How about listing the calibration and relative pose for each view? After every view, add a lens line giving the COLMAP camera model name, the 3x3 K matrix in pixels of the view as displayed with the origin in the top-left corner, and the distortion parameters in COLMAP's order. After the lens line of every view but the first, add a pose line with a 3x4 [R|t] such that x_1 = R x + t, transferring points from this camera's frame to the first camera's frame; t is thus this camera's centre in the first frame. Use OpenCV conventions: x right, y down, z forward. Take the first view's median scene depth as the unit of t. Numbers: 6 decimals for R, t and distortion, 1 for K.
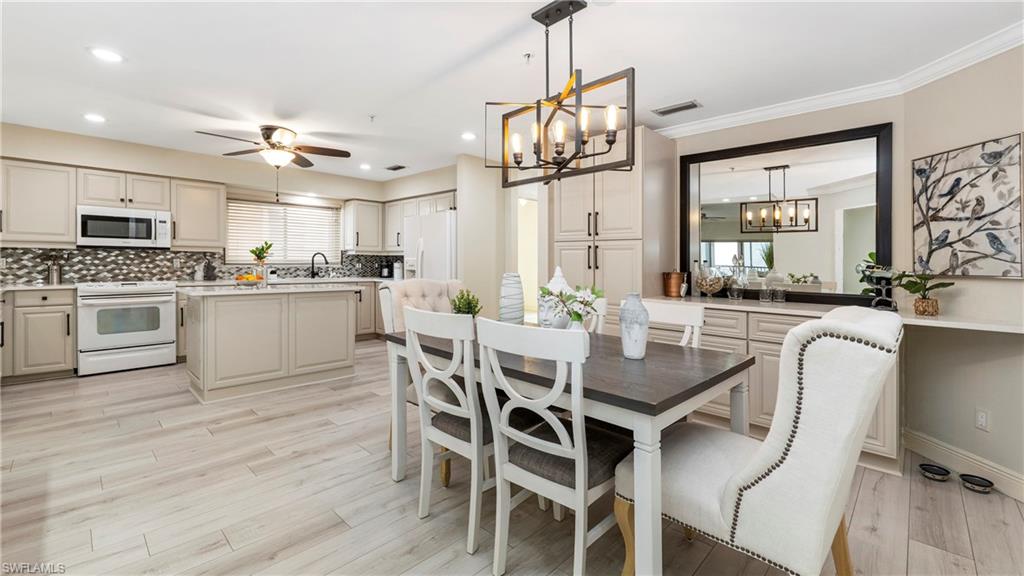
lens RADIAL K [[430.9, 0, 516.0], [0, 430.9, 258.9], [0, 0, 1]] dist [-0.009693, 0.000097]
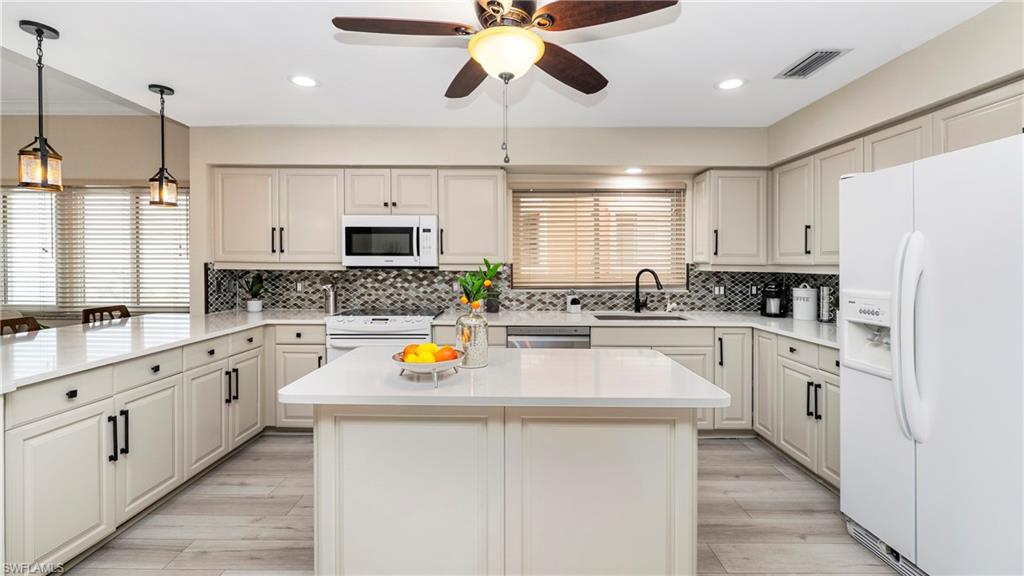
lens RADIAL K [[428.8, 0, 506.7], [0, 428.8, 270.1], [0, 0, 1]] dist [-0.008946, -0.000048]
pose [[0.683240, 0.003716, -0.730184, -0.208505], [0.009081, 0.999866, 0.013586, -0.028298], [0.730137, -0.015913, 0.683115, 0.589631]]
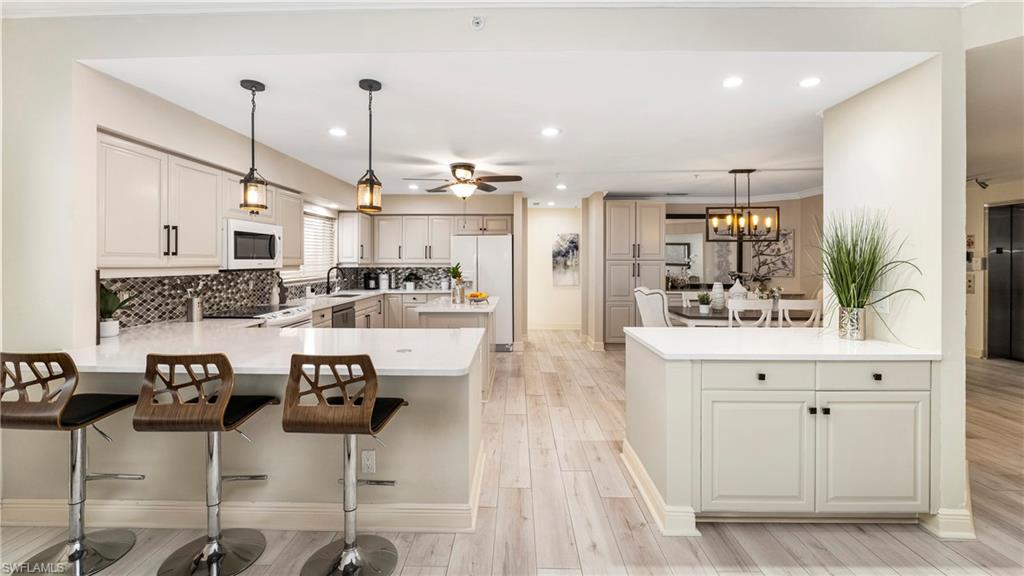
lens RADIAL K [[430.9, 0, 516.0], [0, 430.9, 258.9], [0, 0, 1]] dist [-0.009693, 0.000097]
pose [[0.729359, -0.008873, 0.684074, -1.029275], [0.003049, 0.999948, 0.009719, -0.050306], [-0.684125, -0.005003, 0.729348, 0.047712]]
